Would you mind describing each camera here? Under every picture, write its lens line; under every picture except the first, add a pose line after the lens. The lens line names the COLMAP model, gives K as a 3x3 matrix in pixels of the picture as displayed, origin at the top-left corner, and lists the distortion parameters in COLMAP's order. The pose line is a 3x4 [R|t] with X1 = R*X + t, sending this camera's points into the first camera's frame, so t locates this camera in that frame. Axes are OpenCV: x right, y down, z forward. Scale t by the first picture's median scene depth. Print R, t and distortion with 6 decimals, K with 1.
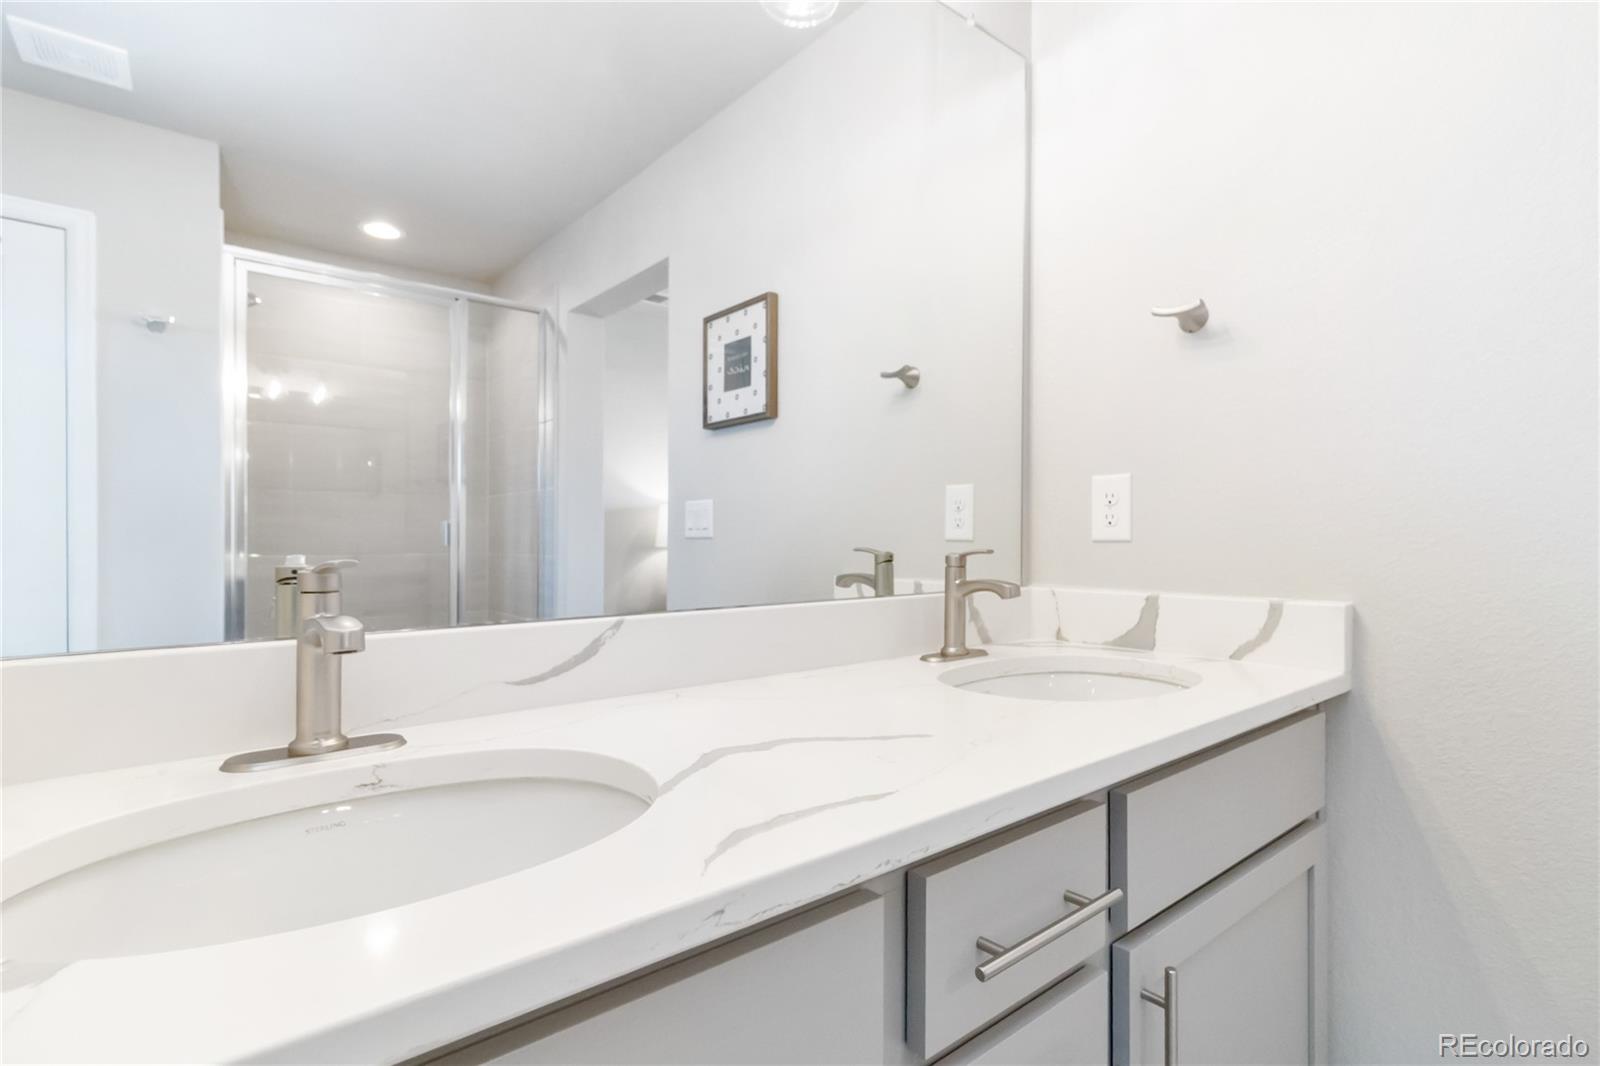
lens RADIAL K [[756.7, 0, 808.3], [0, 756.7, 542.0], [0, 0, 1]] dist [0.003122, 0.000280]
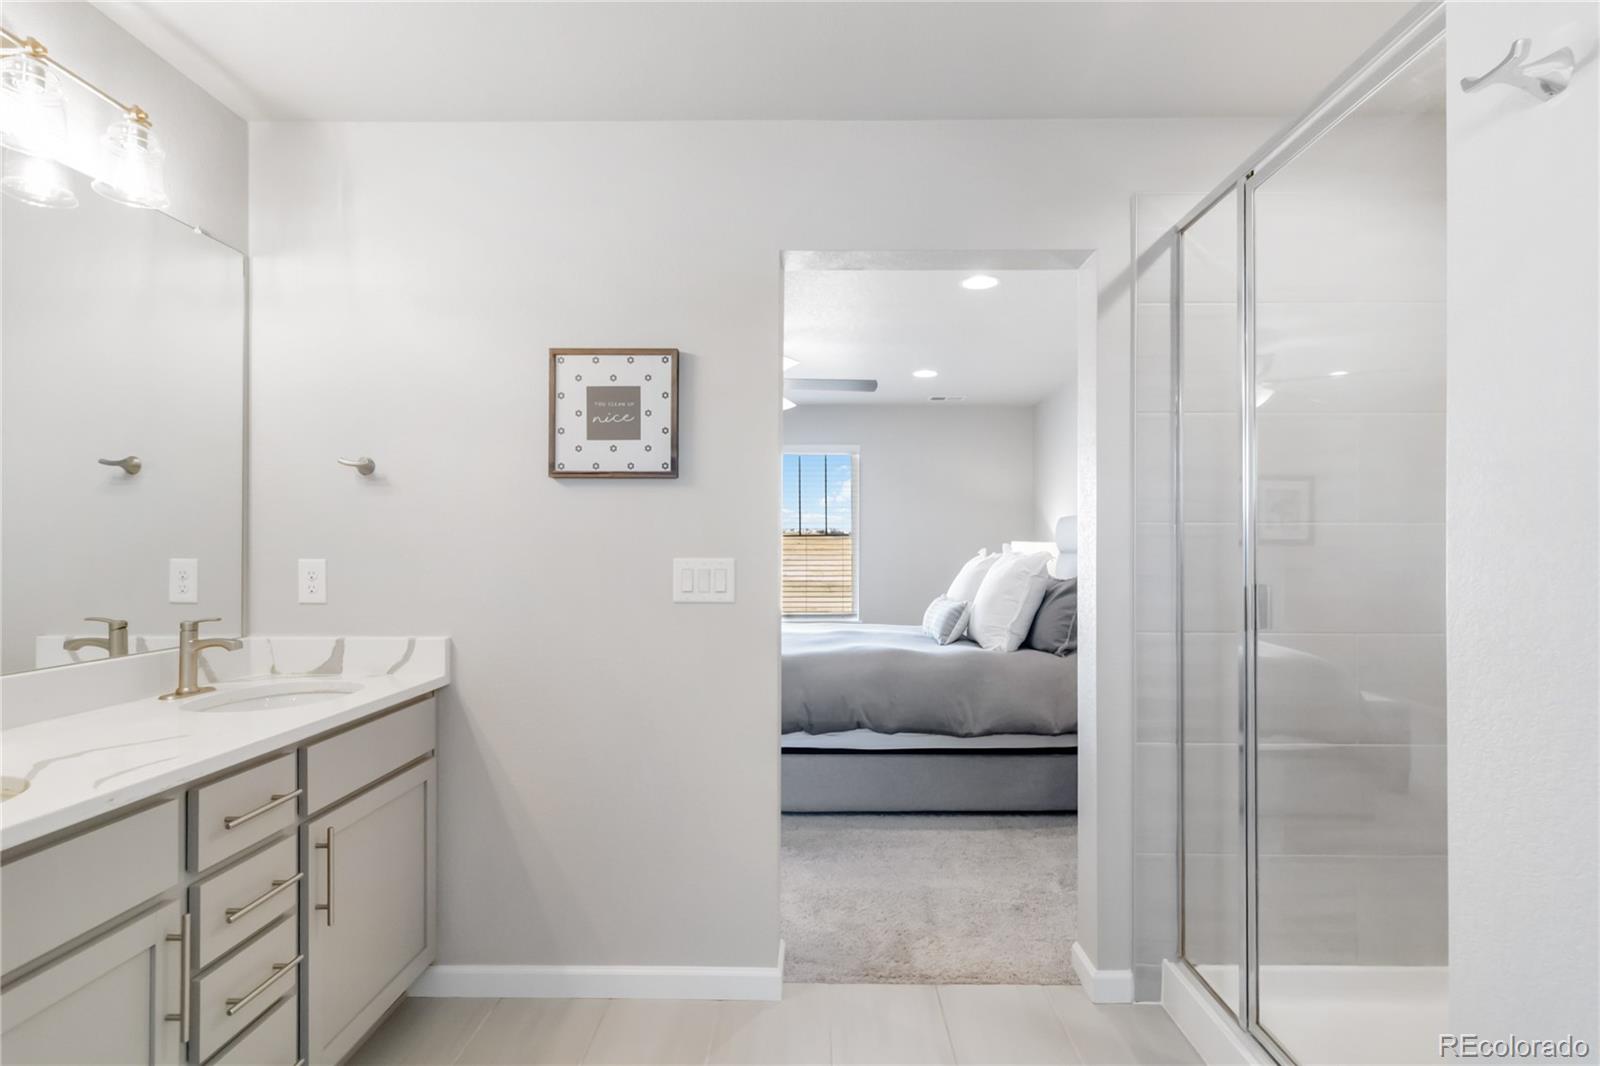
lens RADIAL K [[818.9, 0, 817.3], [0, 818.9, 561.0], [0, 0, 1]] dist [-0.003902, -0.002664]
pose [[0.624362, -0.005961, 0.781113, -0.261486], [-0.004250, 0.999930, 0.011028, -0.118458], [-0.781124, -0.010205, 0.624293, -0.863771]]
